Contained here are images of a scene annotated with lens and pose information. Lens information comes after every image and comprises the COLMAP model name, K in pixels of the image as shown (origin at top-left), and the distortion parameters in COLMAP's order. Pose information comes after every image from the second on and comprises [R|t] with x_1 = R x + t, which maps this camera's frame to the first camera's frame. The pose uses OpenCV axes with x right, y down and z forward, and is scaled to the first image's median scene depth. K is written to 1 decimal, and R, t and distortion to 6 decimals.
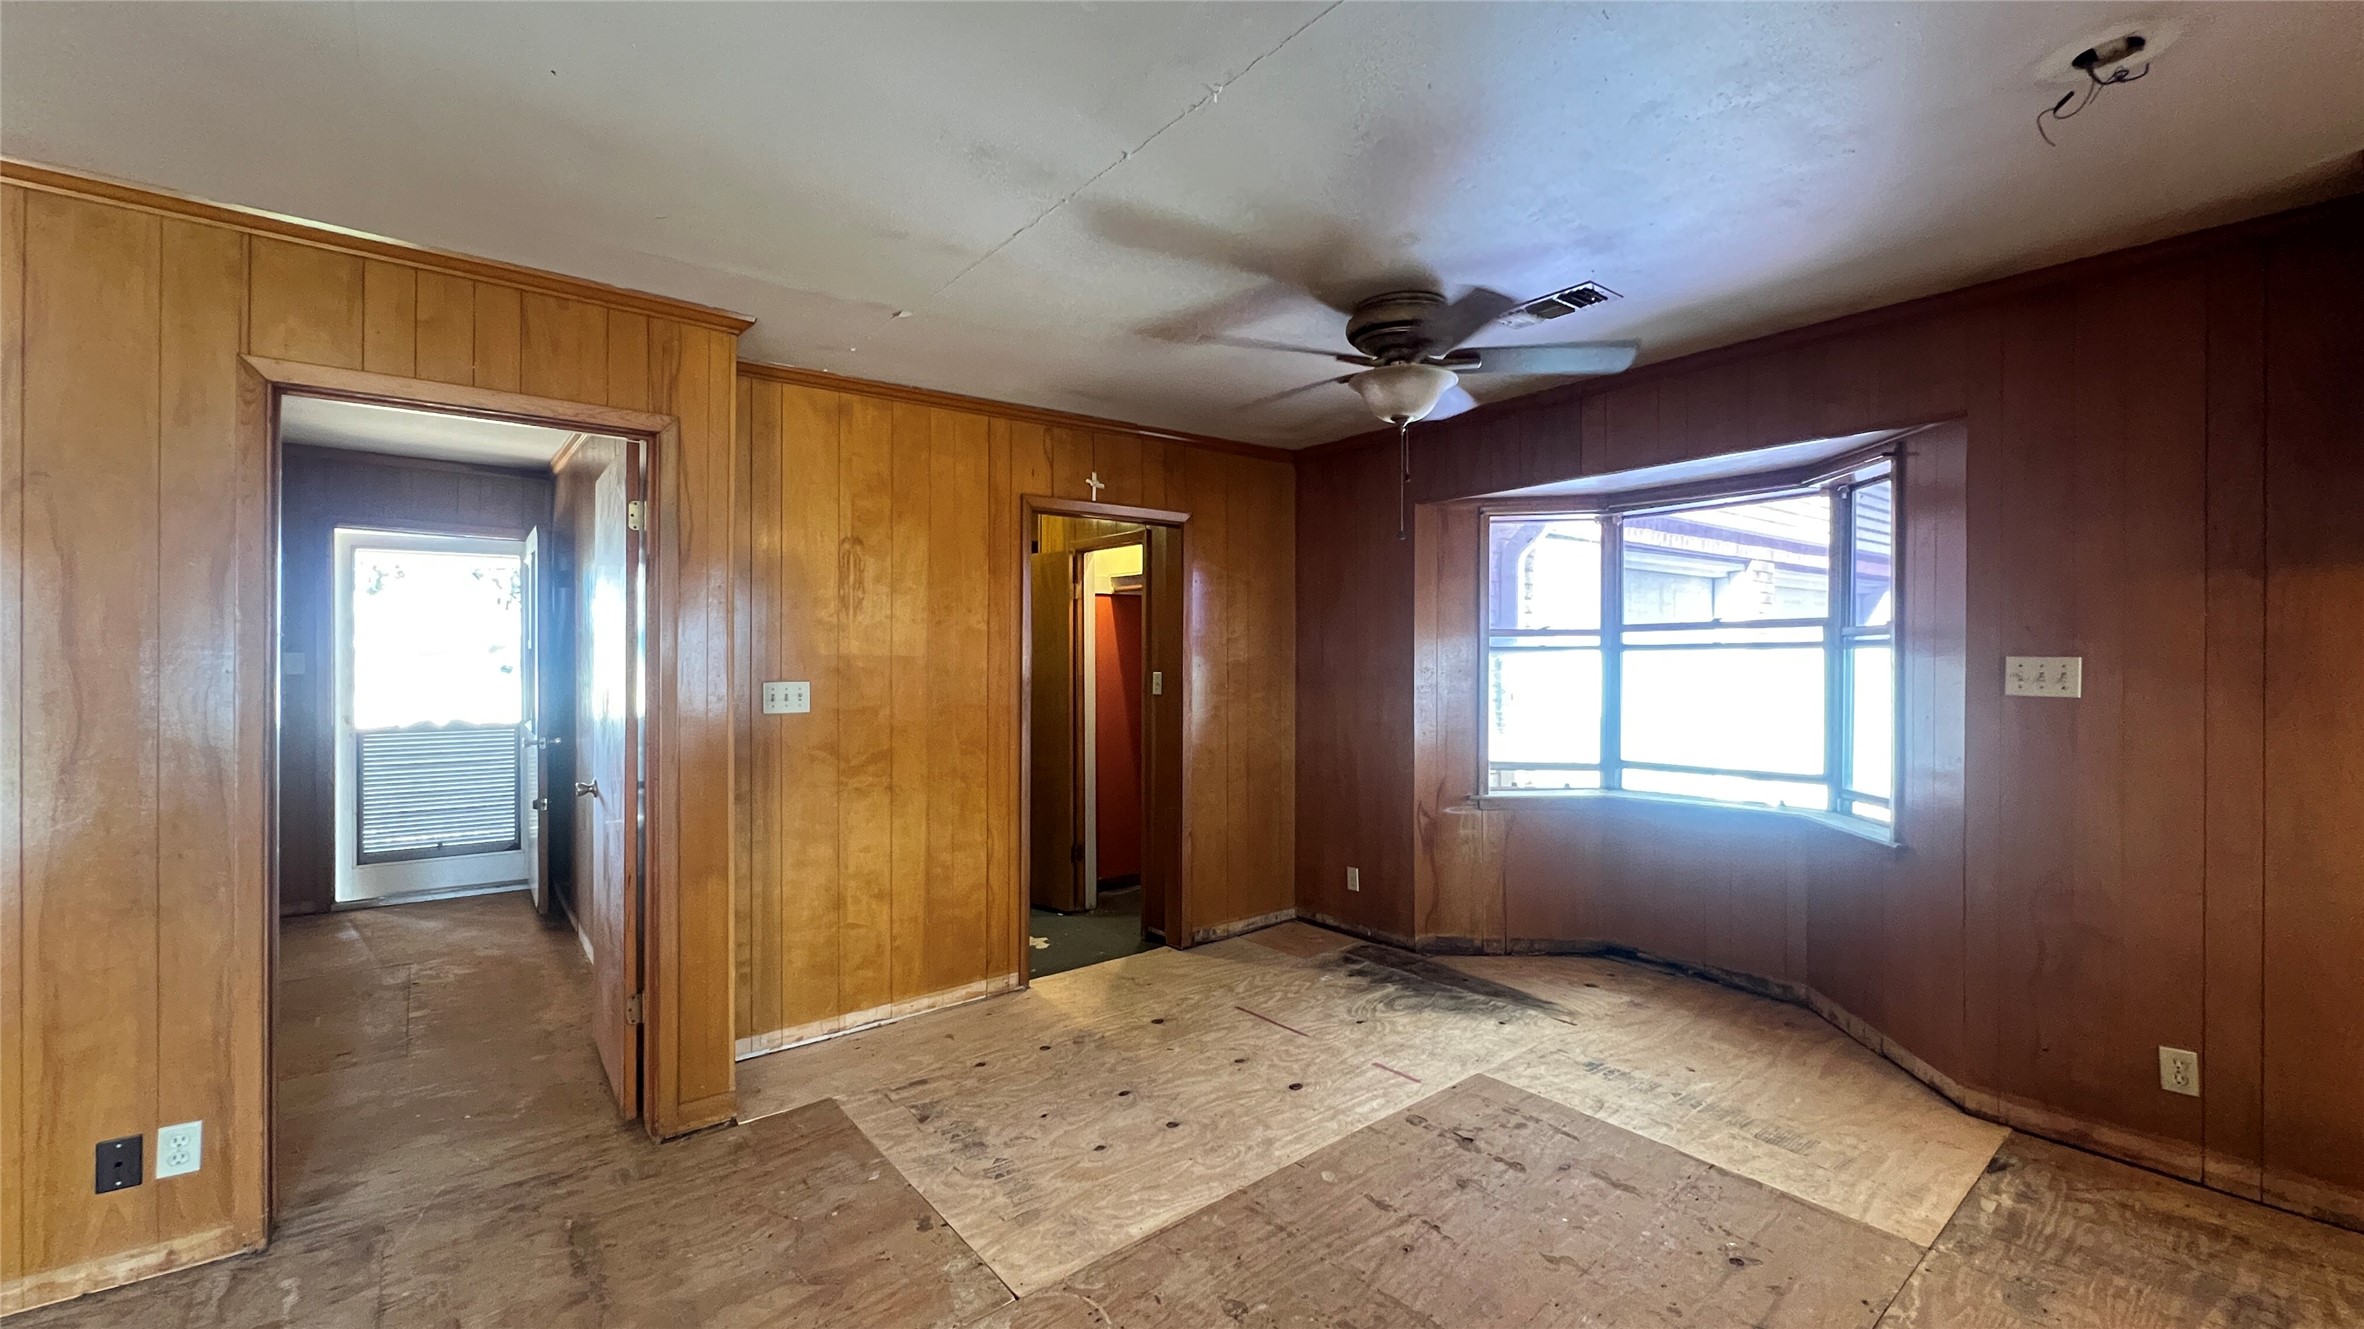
lens RADIAL K [[953.9, 0, 1190.9], [0, 953.9, 667.3], [0, 0, 1]] dist [-0.001853, -0.000218]
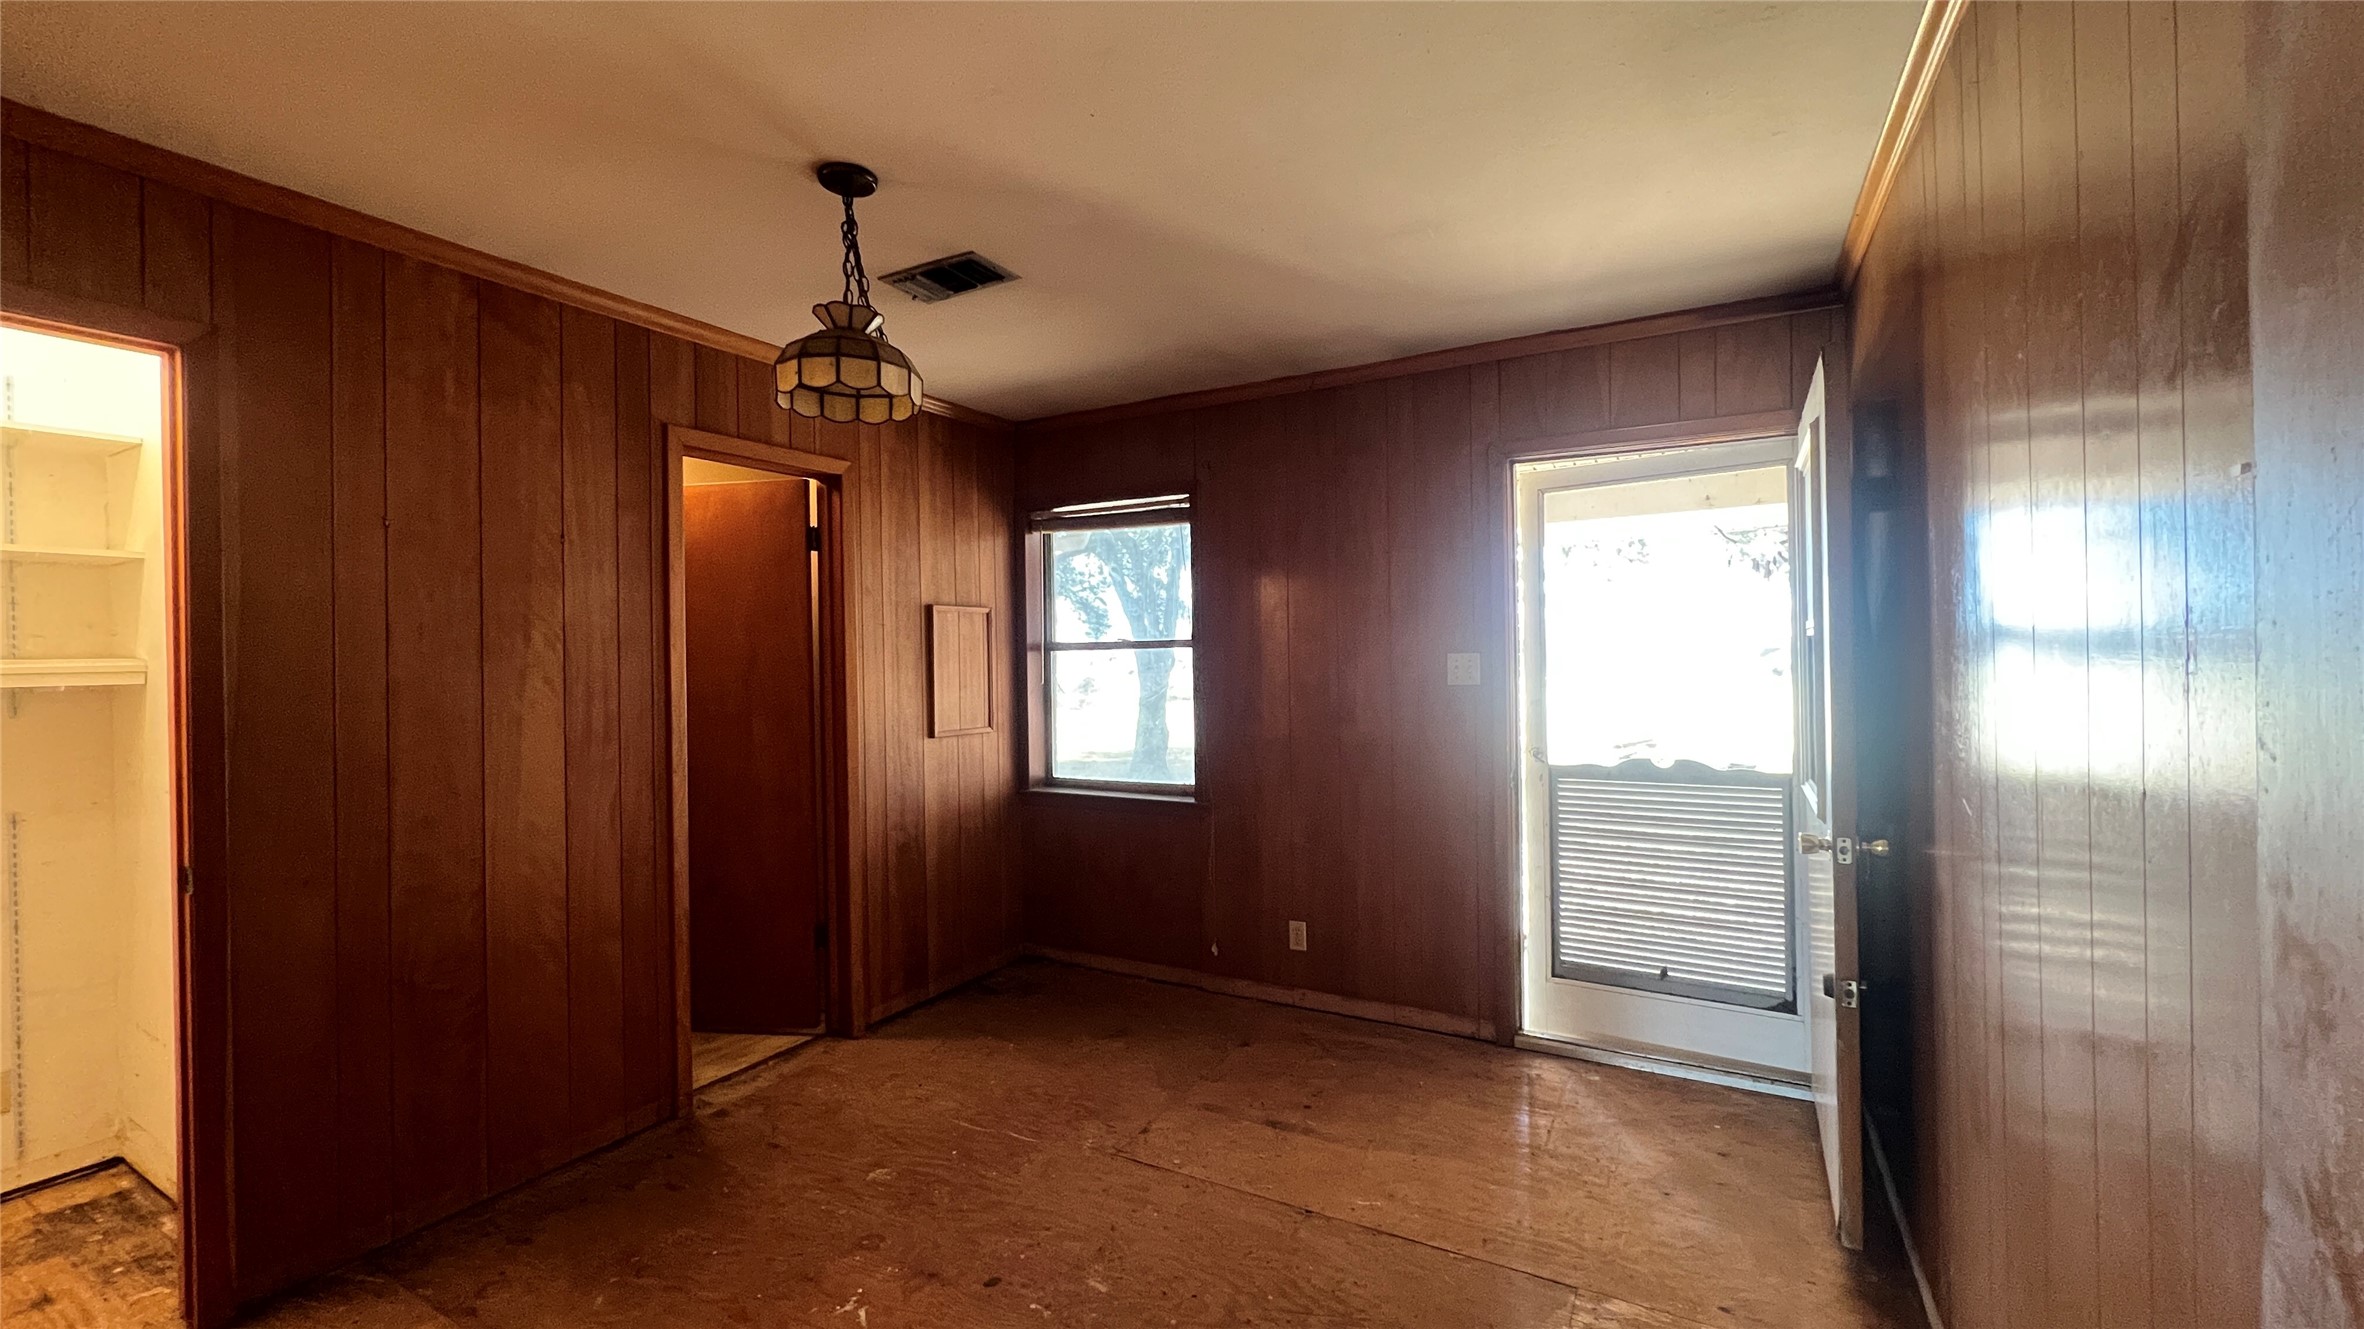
lens RADIAL K [[949.0, 0, 1188.0], [0, 949.0, 670.9], [0, 0, 1]] dist [0.000784, -0.000014]
pose [[0.380168, -0.010178, -0.924861, -0.364985], [0.011804, 0.999911, -0.006152, 0.000176], [0.924842, -0.008578, 0.380255, 0.520323]]
